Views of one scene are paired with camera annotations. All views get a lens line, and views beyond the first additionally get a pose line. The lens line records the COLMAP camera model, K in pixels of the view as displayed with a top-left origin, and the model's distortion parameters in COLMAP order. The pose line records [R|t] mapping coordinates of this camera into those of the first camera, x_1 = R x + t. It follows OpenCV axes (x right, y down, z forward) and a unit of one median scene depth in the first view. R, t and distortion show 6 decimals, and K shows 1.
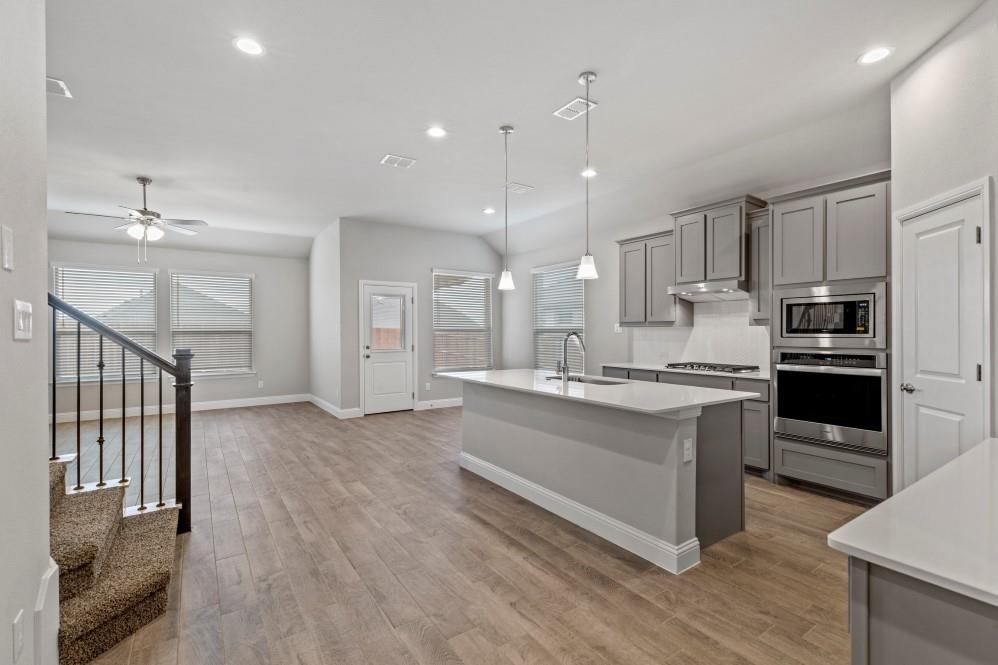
lens RADIAL K [[445.9, 0, 501.5], [0, 445.9, 332.3], [0, 0, 1]] dist [0.005608, 0.000310]
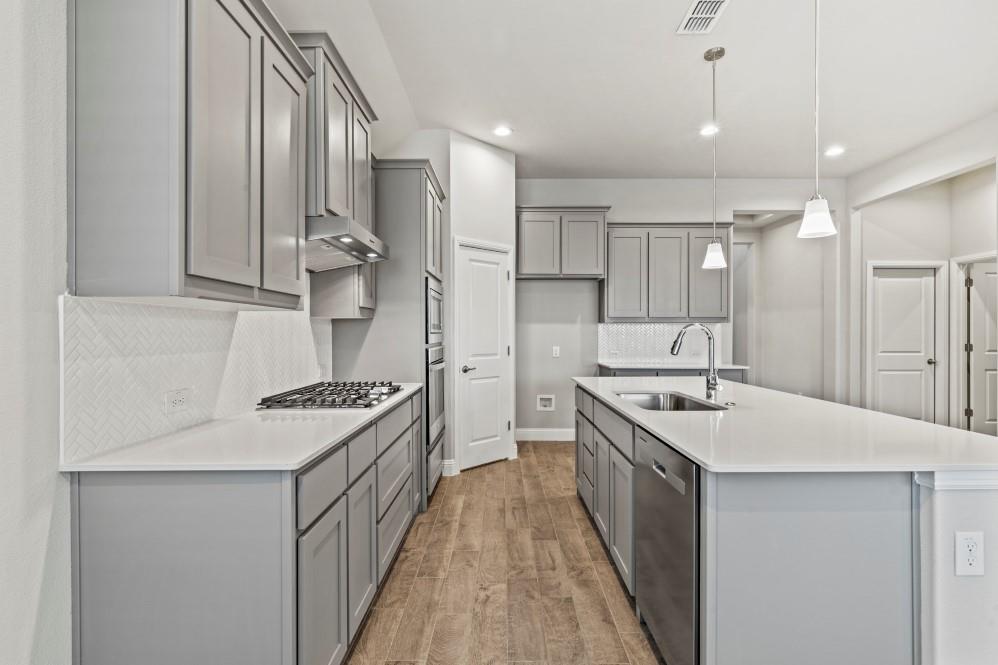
lens RADIAL K [[464.4, 0, 501.8], [0, 464.4, 332.2], [0, 0, 1]] dist [-0.000543, -0.000145]
pose [[-0.823157, 0.004129, 0.567799, 0.007909], [0.004487, 0.999990, -0.000768, 0.011952], [-0.567796, 0.001915, -0.823167, 1.890309]]
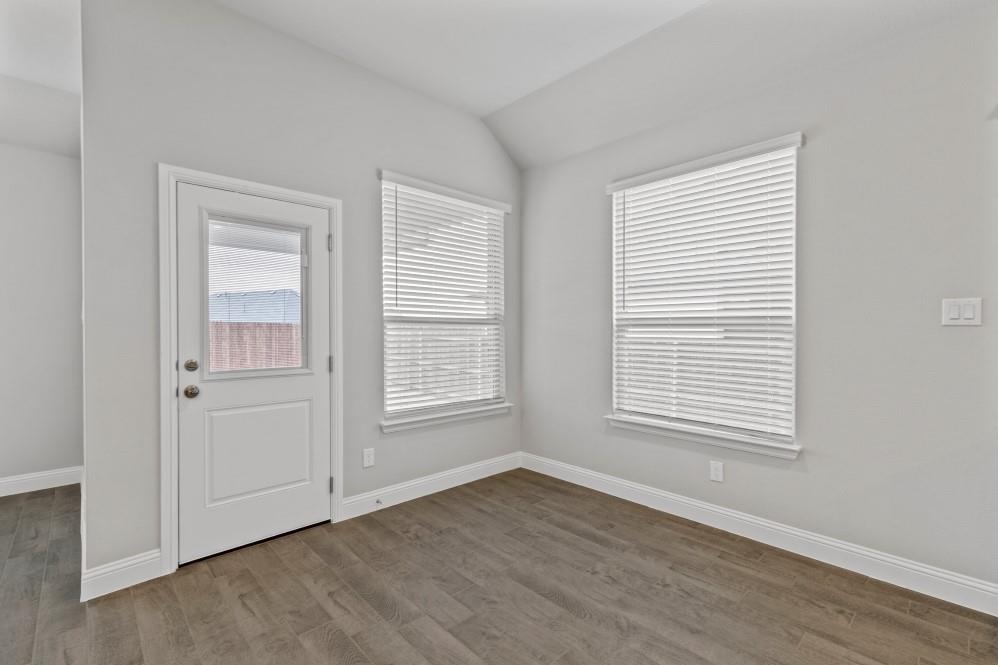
lens RADIAL K [[441.3, 0, 500.2], [0, 441.3, 331.6], [0, 0, 1]] dist [0.001662, 0.000081]
pose [[0.987506, 0.002276, 0.157565, -0.252846], [-0.002890, 0.999989, 0.003670, 0.011066], [-0.157555, -0.004079, 0.987502, 1.332829]]
